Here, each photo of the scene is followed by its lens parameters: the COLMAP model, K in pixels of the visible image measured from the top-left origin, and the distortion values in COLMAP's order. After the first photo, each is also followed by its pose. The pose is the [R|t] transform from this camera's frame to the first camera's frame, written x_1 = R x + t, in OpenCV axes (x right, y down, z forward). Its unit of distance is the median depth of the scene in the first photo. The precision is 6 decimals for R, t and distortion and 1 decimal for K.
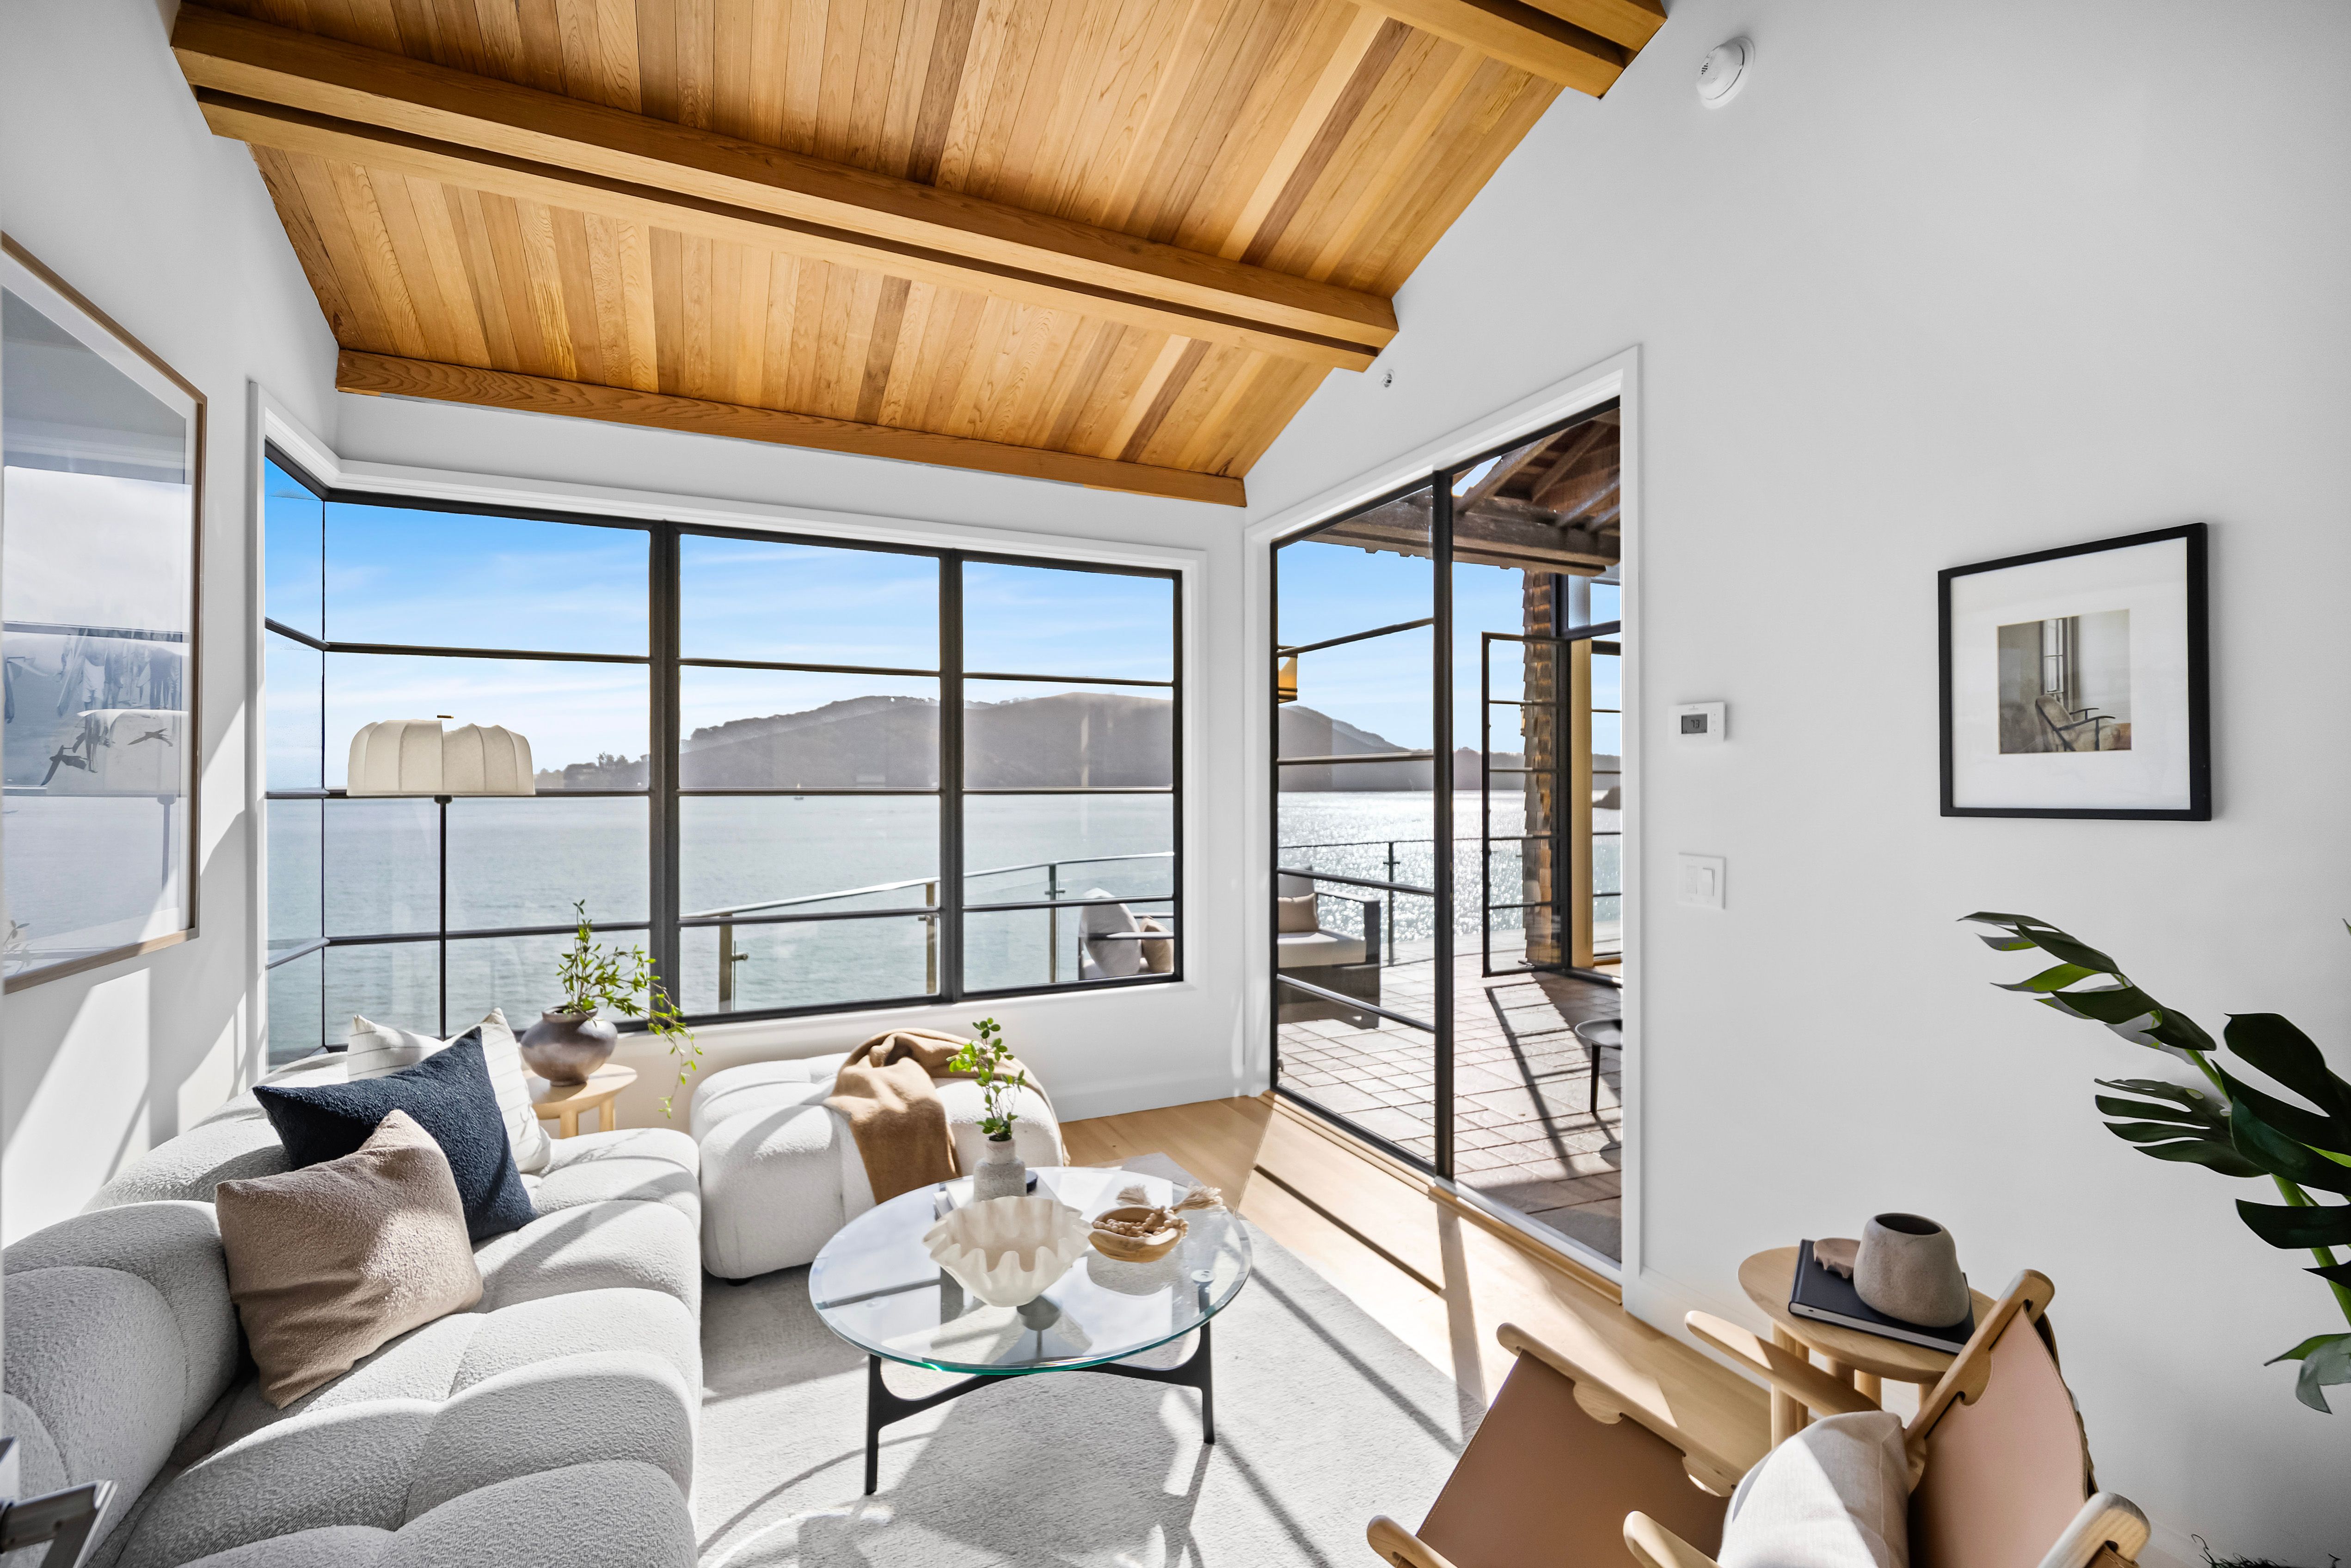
lens RADIAL K [[990.5, 0, 1171.8], [0, 990.5, 786.3], [0, 0, 1]] dist [-0.000480, -0.001305]
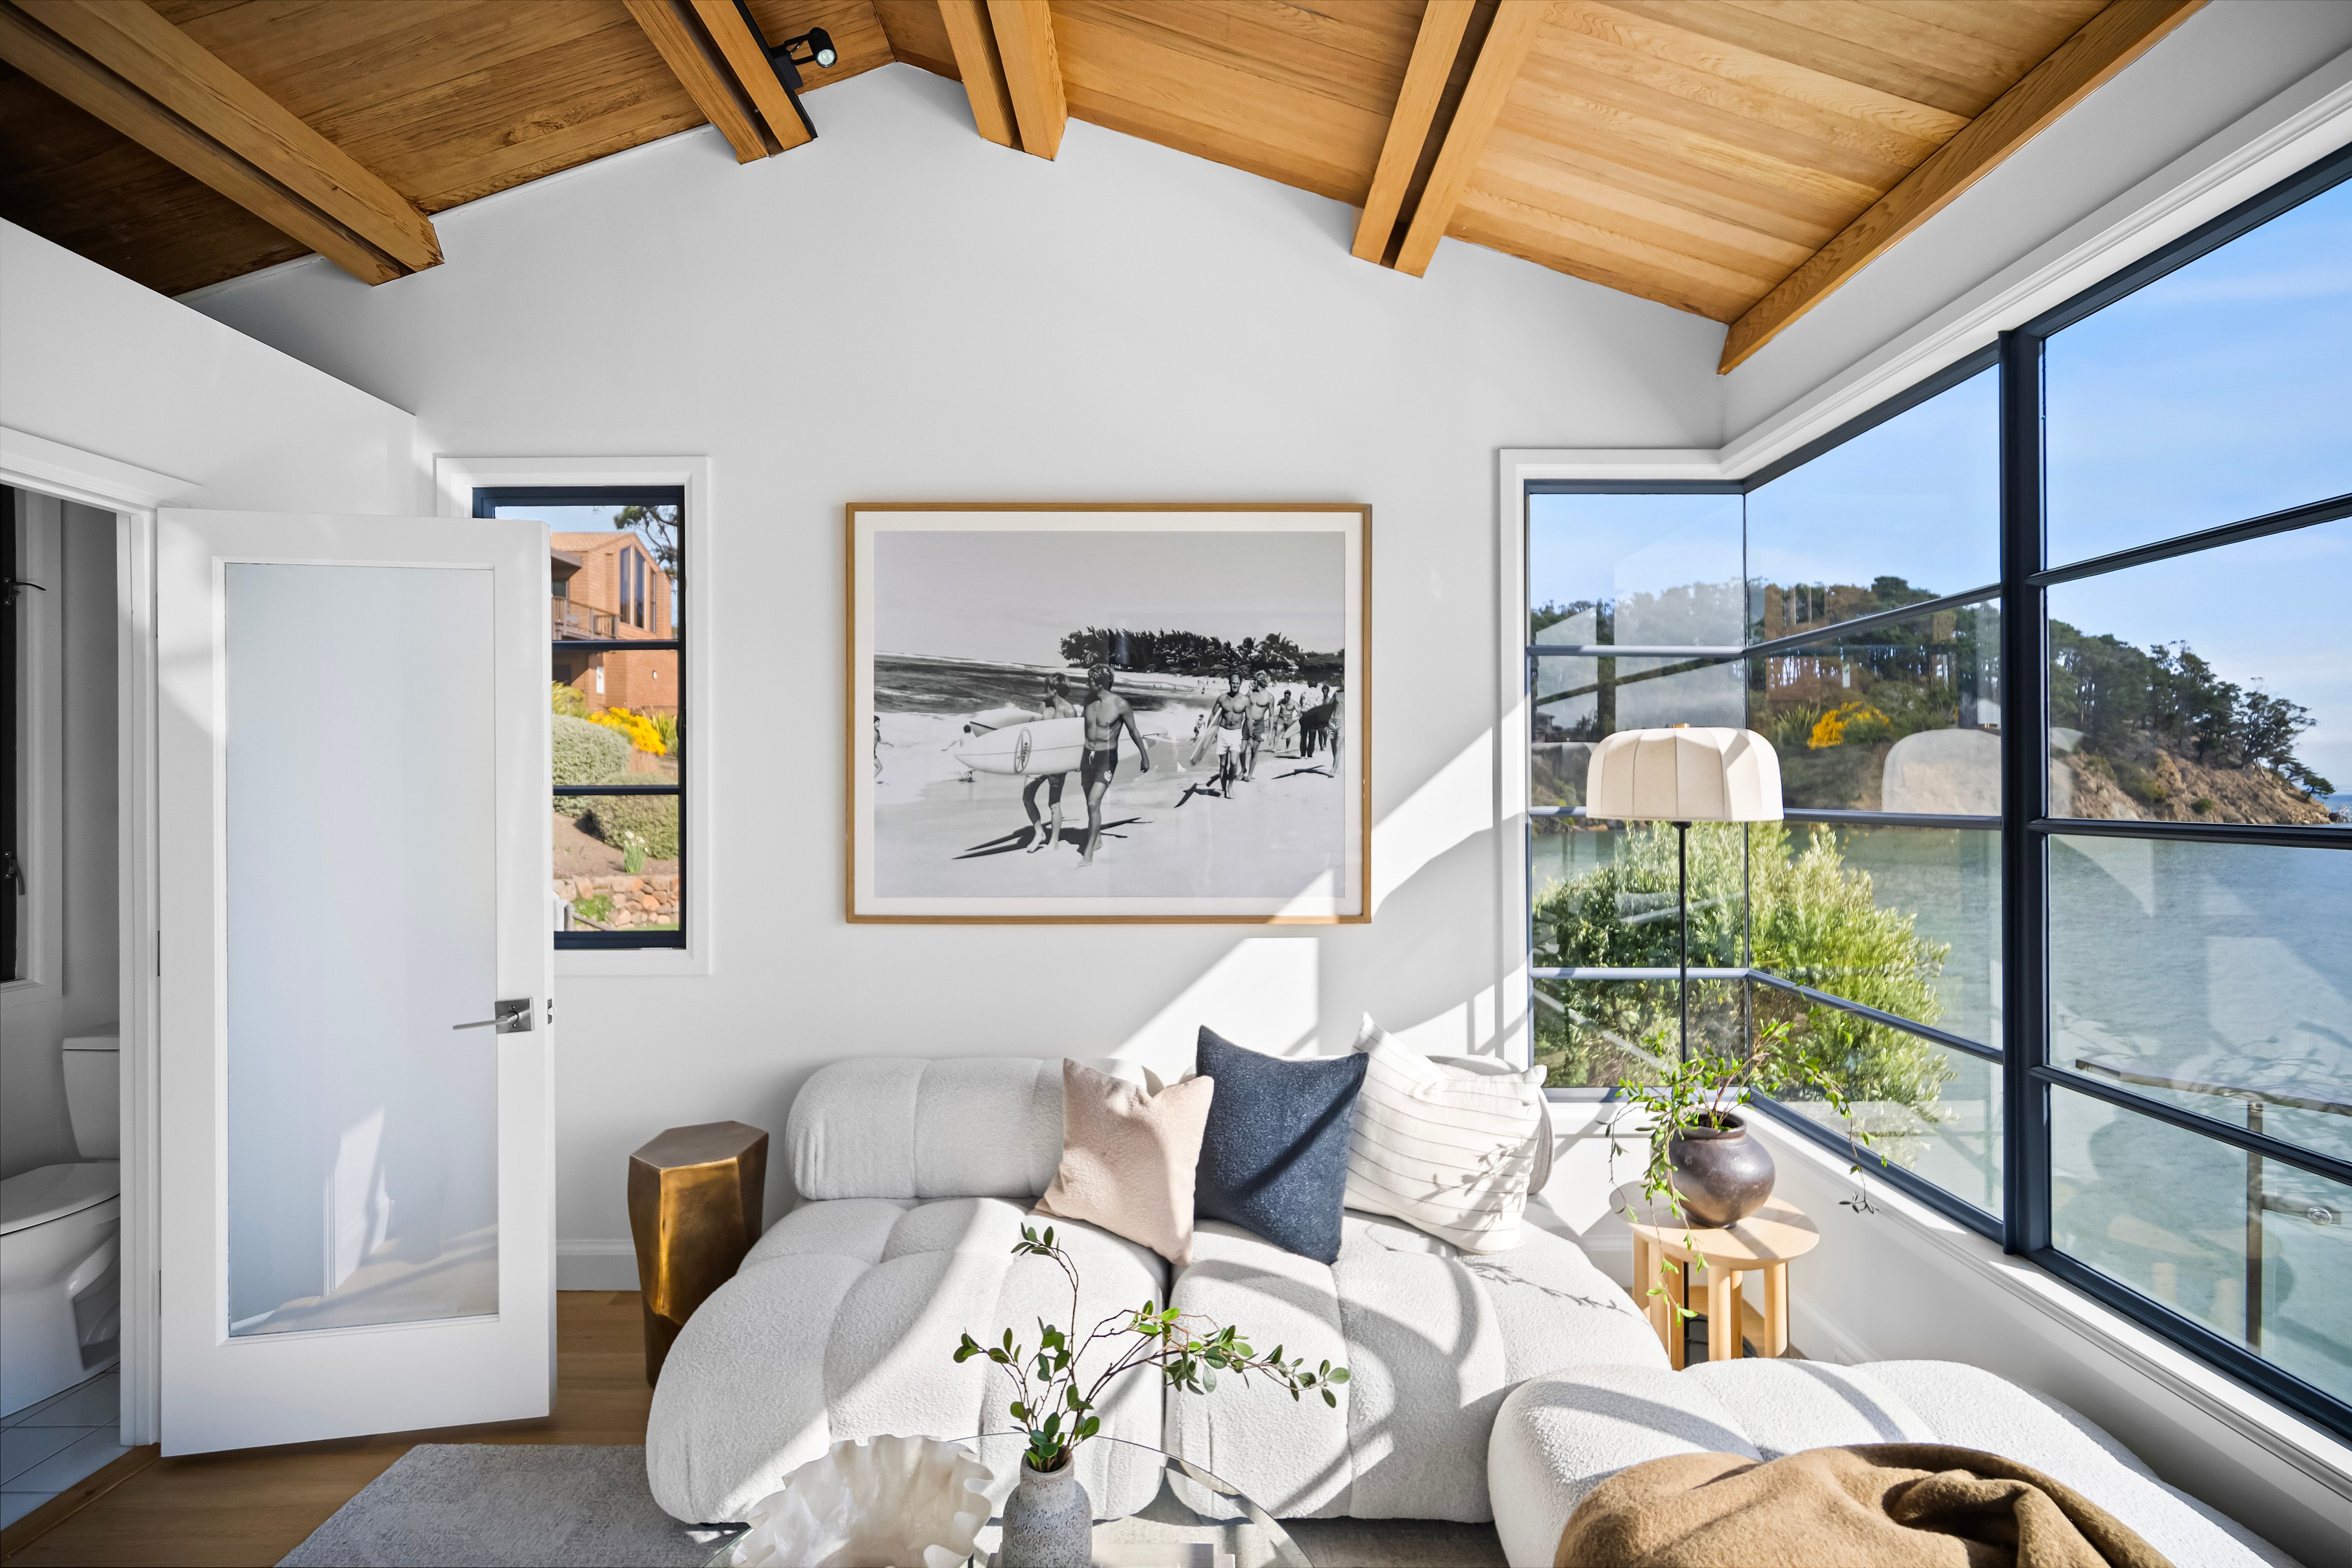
lens RADIAL K [[991.0, 0, 1183.7], [0, 991.0, 781.8], [0, 0, 1]] dist [-0.000480, -0.001305]
pose [[-0.407044, 0.002005, -0.913406, 0.333704], [0.005328, 0.999986, -0.000179, -0.039194], [0.913393, -0.004939, -0.407049, 1.490832]]
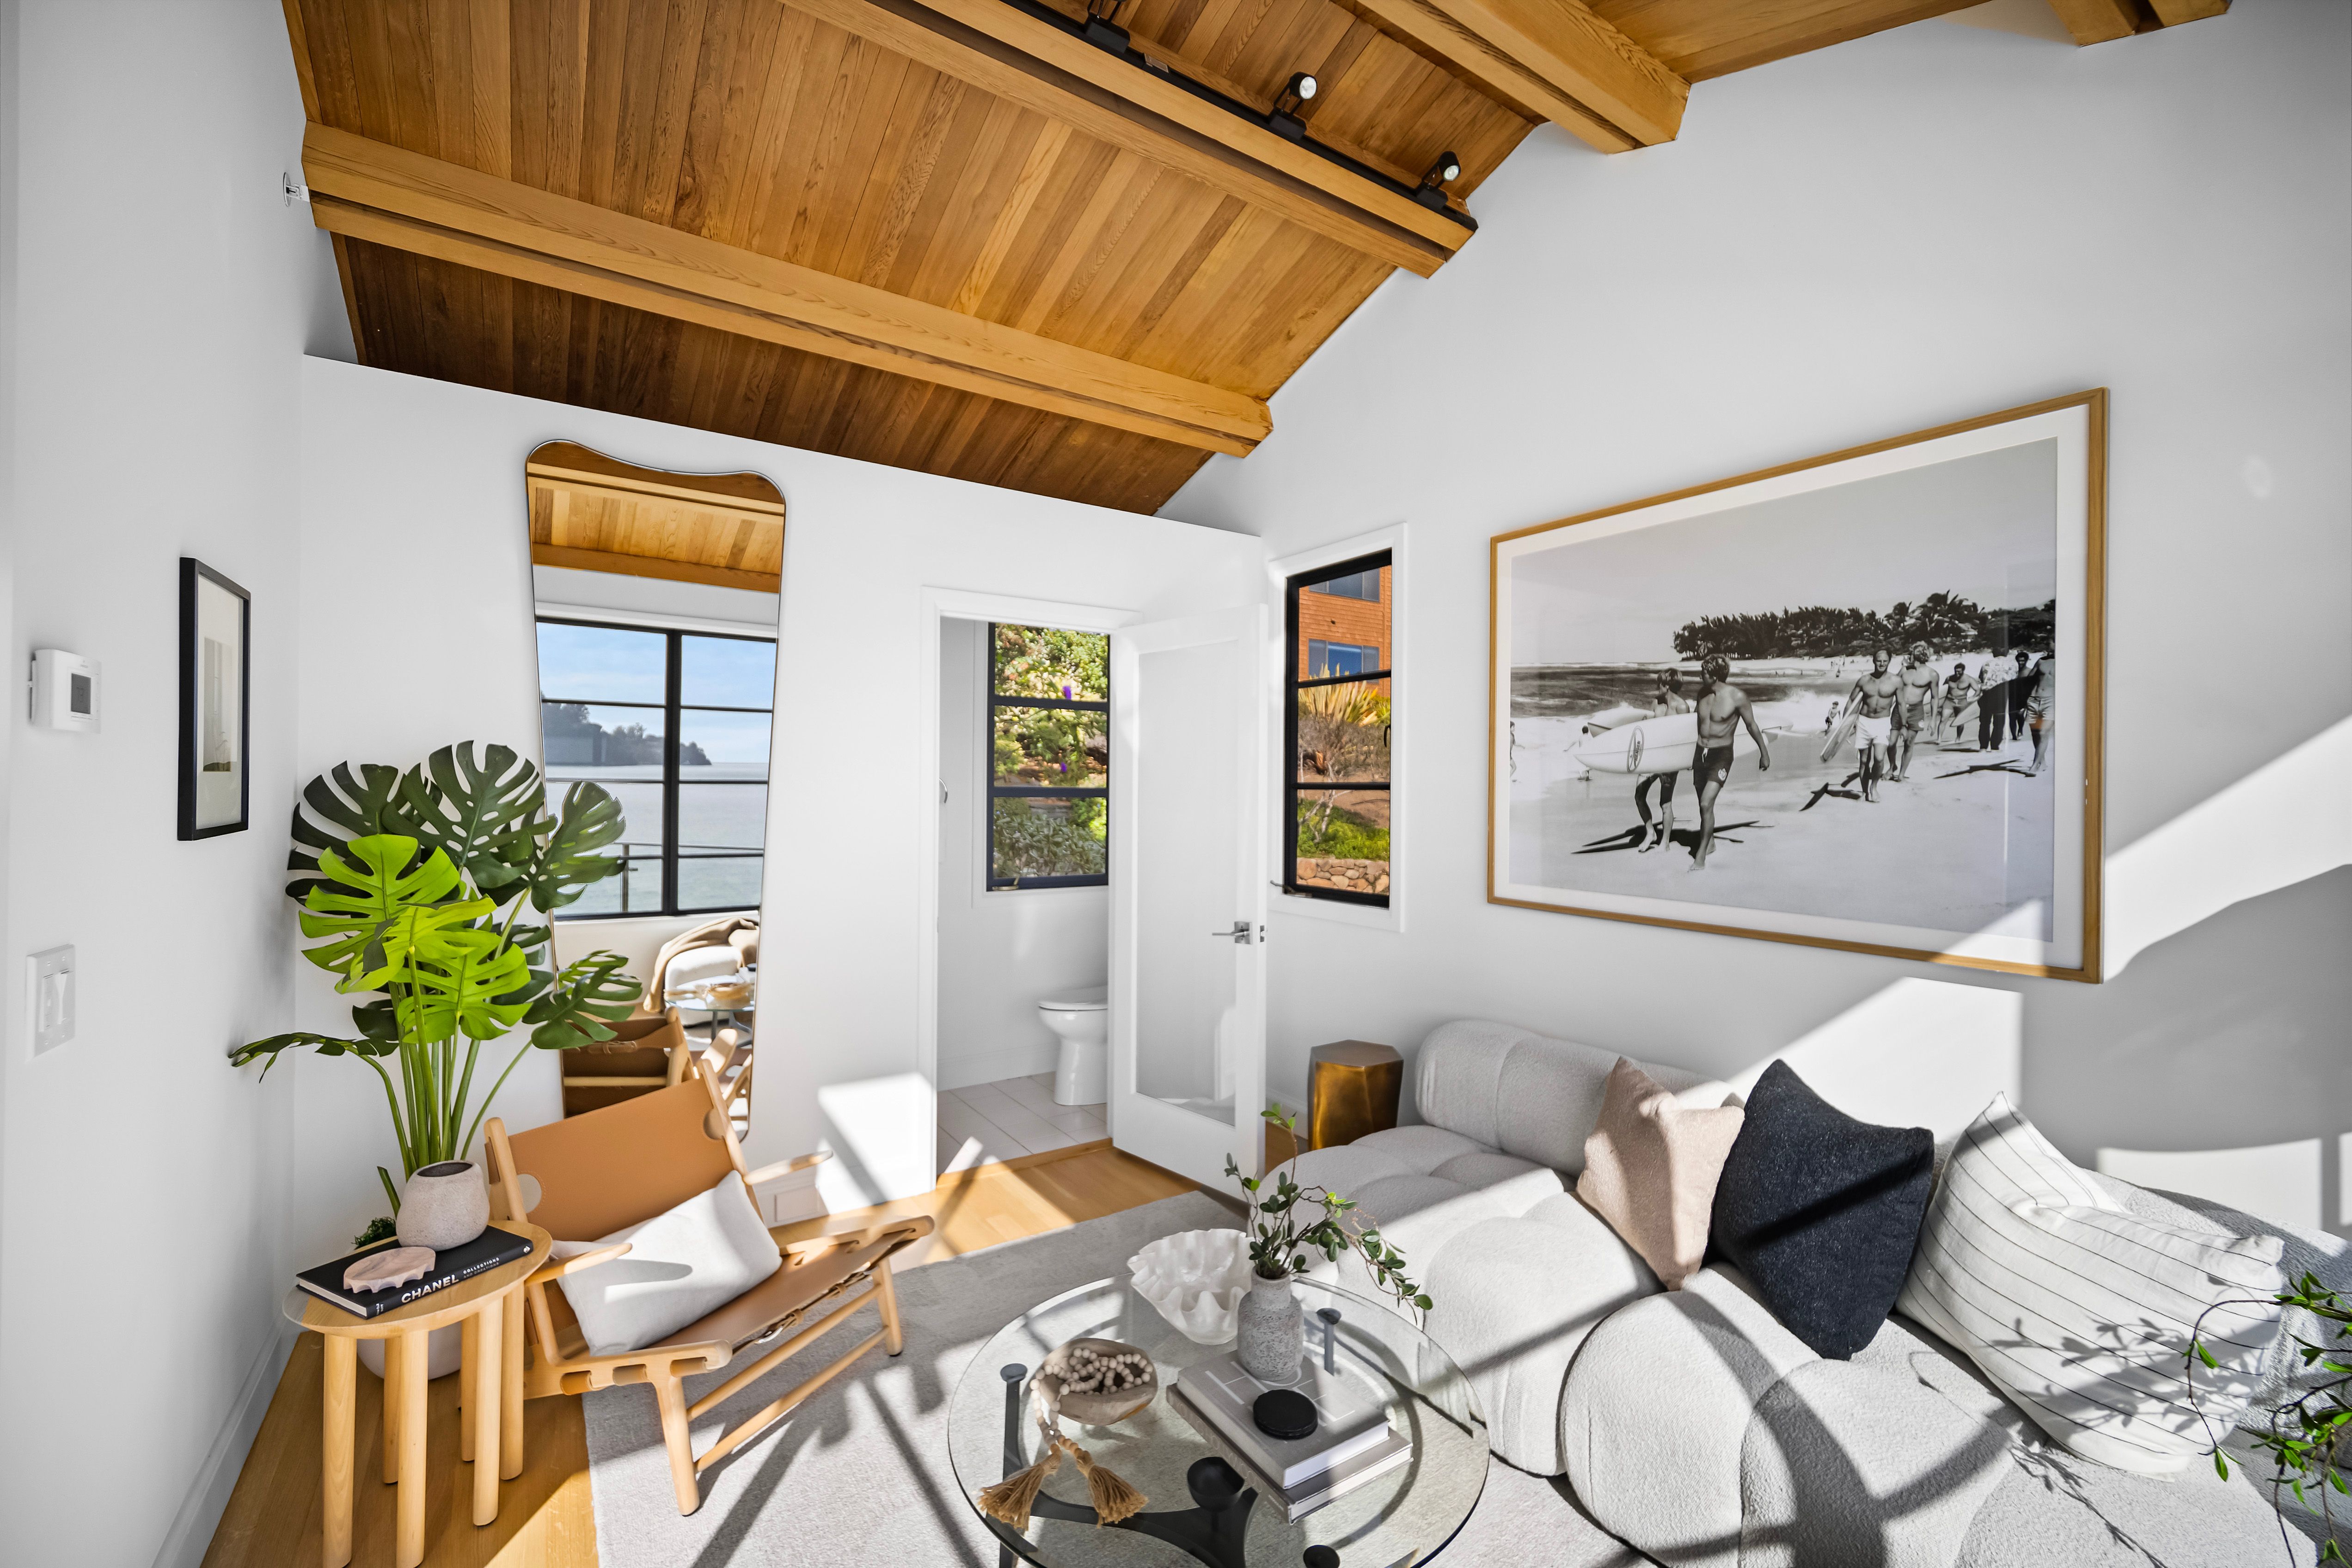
lens RADIAL K [[991.0, 0, 1157.5], [0, 991.0, 780.7], [0, 0, 1]] dist [-0.000480, -0.001305]
pose [[-0.988976, -0.004947, -0.147993, 0.003769], [-0.004245, 0.999978, -0.005058, -0.030261], [0.148015, -0.004374, -0.988975, 2.021053]]
